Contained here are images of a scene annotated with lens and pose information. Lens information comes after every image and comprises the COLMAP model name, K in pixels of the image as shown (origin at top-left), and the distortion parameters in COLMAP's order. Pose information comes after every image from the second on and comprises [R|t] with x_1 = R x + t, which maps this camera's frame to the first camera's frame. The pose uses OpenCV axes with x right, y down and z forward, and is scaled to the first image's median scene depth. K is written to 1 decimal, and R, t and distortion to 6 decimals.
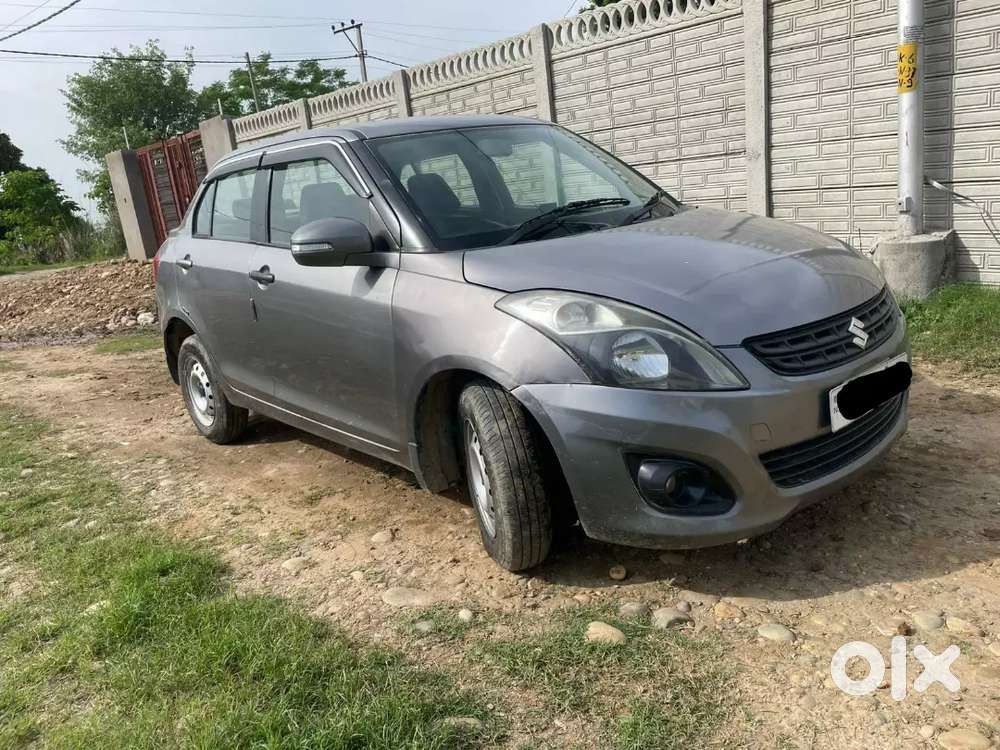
lens RADIAL K [[761.7, 0, 494.2], [0, 761.7, 377.6], [0, 0, 1]] dist [0.074752, -0.104198]
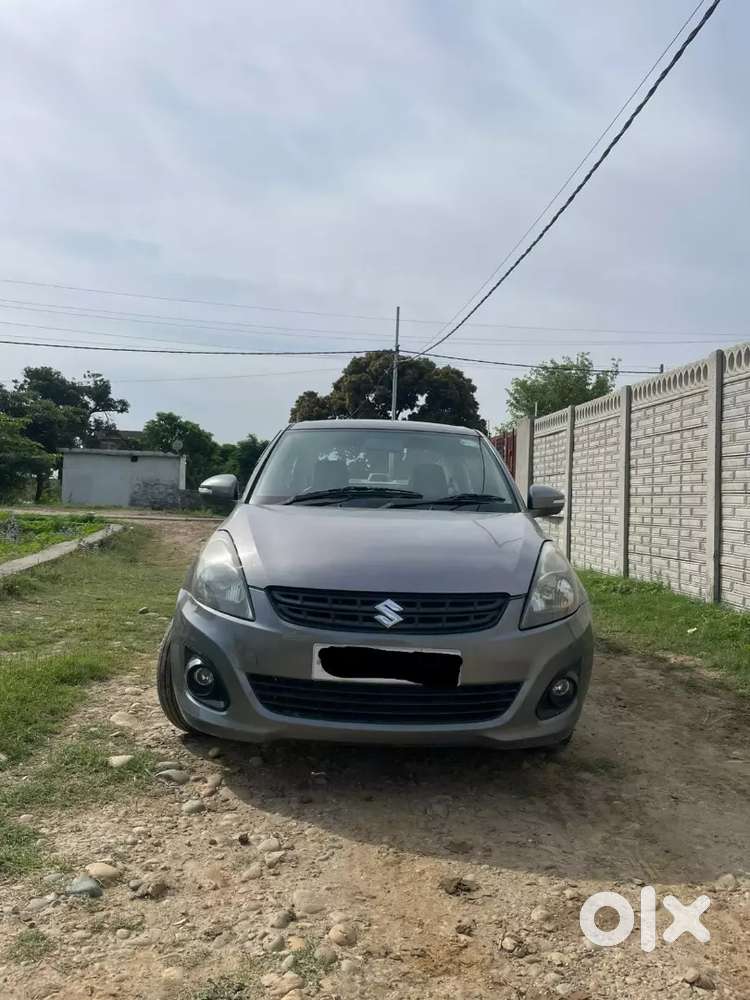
lens RADIAL K [[761.7, 0, 391.8], [0, 761.7, 499.3], [0, 0, 1]] dist [0.074752, -0.104198]
pose [[0.758108, 0.141605, -0.636569, 0.653121], [-0.278204, 0.953084, -0.119307, -0.047151], [0.589809, 0.267544, 0.761935, 0.035953]]
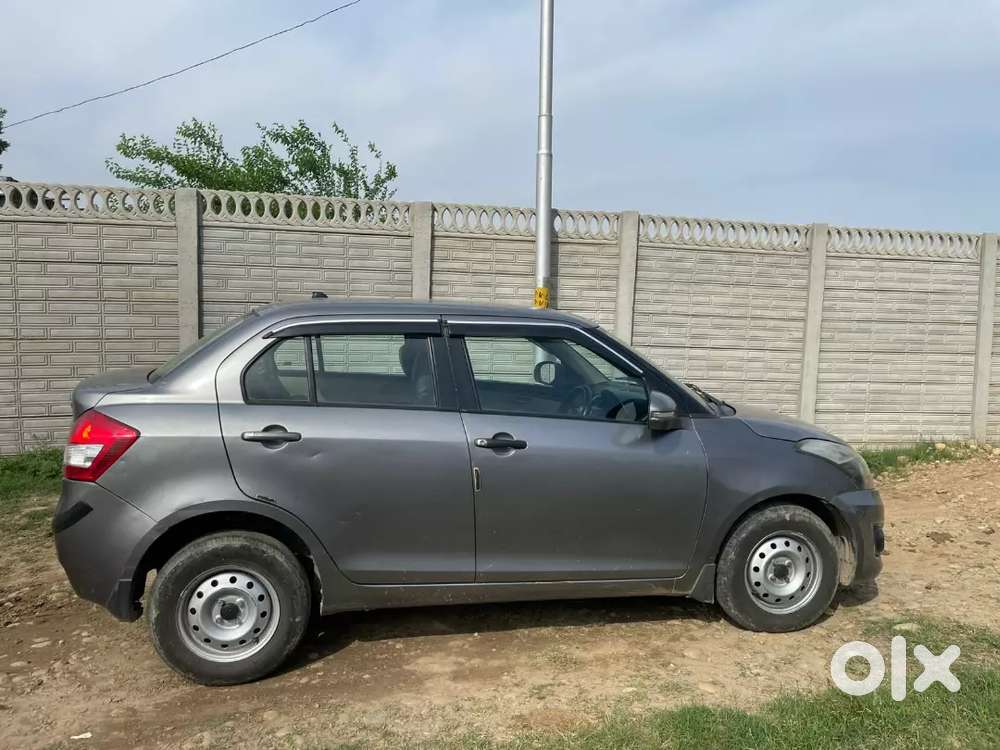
lens RADIAL K [[761.7, 0, 499.0], [0, 761.7, 375.4], [0, 0, 1]] dist [0.074752, -0.104198]
pose [[0.494411, 0.045545, 0.868034, -0.913562], [0.146494, 0.979976, -0.134858, -0.066959], [-0.856795, 0.193837, 0.477839, 0.401963]]
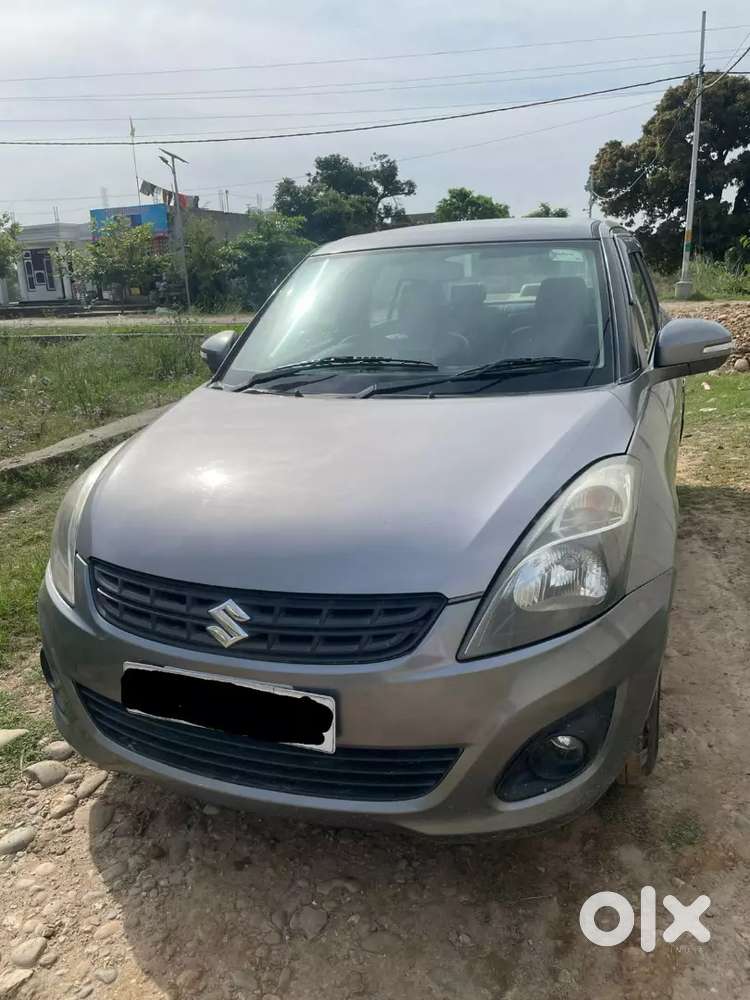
lens RADIAL K [[761.7, 0, 383.0], [0, 761.7, 511.5], [0, 0, 1]] dist [0.074752, -0.104198]
pose [[0.459834, 0.350441, -0.815931, 0.588537], [-0.231685, 0.934358, 0.270735, -0.206384], [0.857249, 0.064546, 0.510841, 0.413047]]
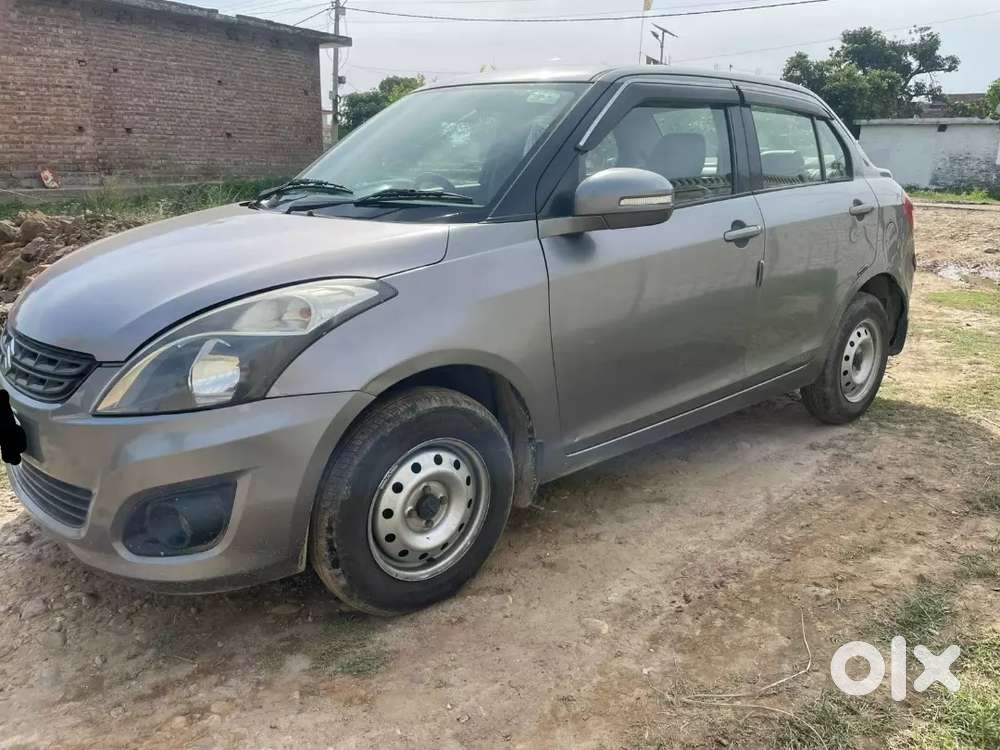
lens RADIAL K [[761.7, 0, 500.5], [0, 761.7, 379.8], [0, 0, 1]] dist [0.074752, -0.104198]
pose [[-0.015862, 0.385536, -0.922557, 0.715775], [-0.261011, 0.889084, 0.376035, -0.286163], [0.965205, 0.246762, 0.086527, 0.812605]]
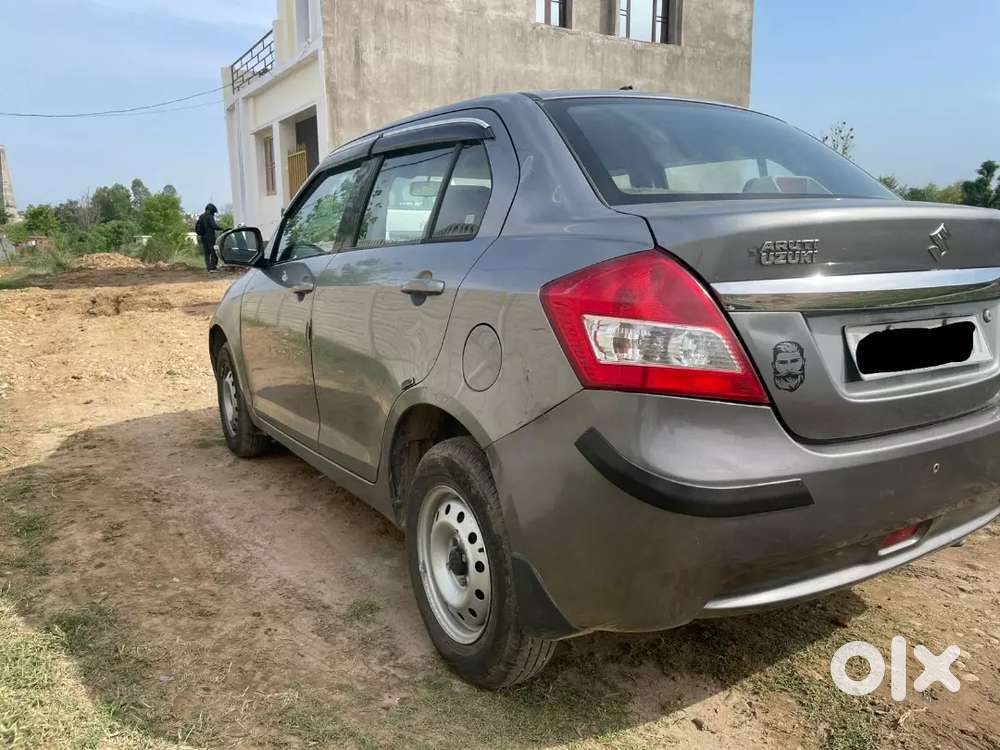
lens RADIAL K [[761.7, 0, 498.9], [0, 761.7, 372.4], [0, 0, 1]] dist [0.074752, -0.104198]
pose [[-0.976857, 0.092419, 0.192899, -0.232891], [0.162578, 0.906851, 0.388832, -0.371442], [-0.138995, 0.411194, -0.900888, 1.651450]]
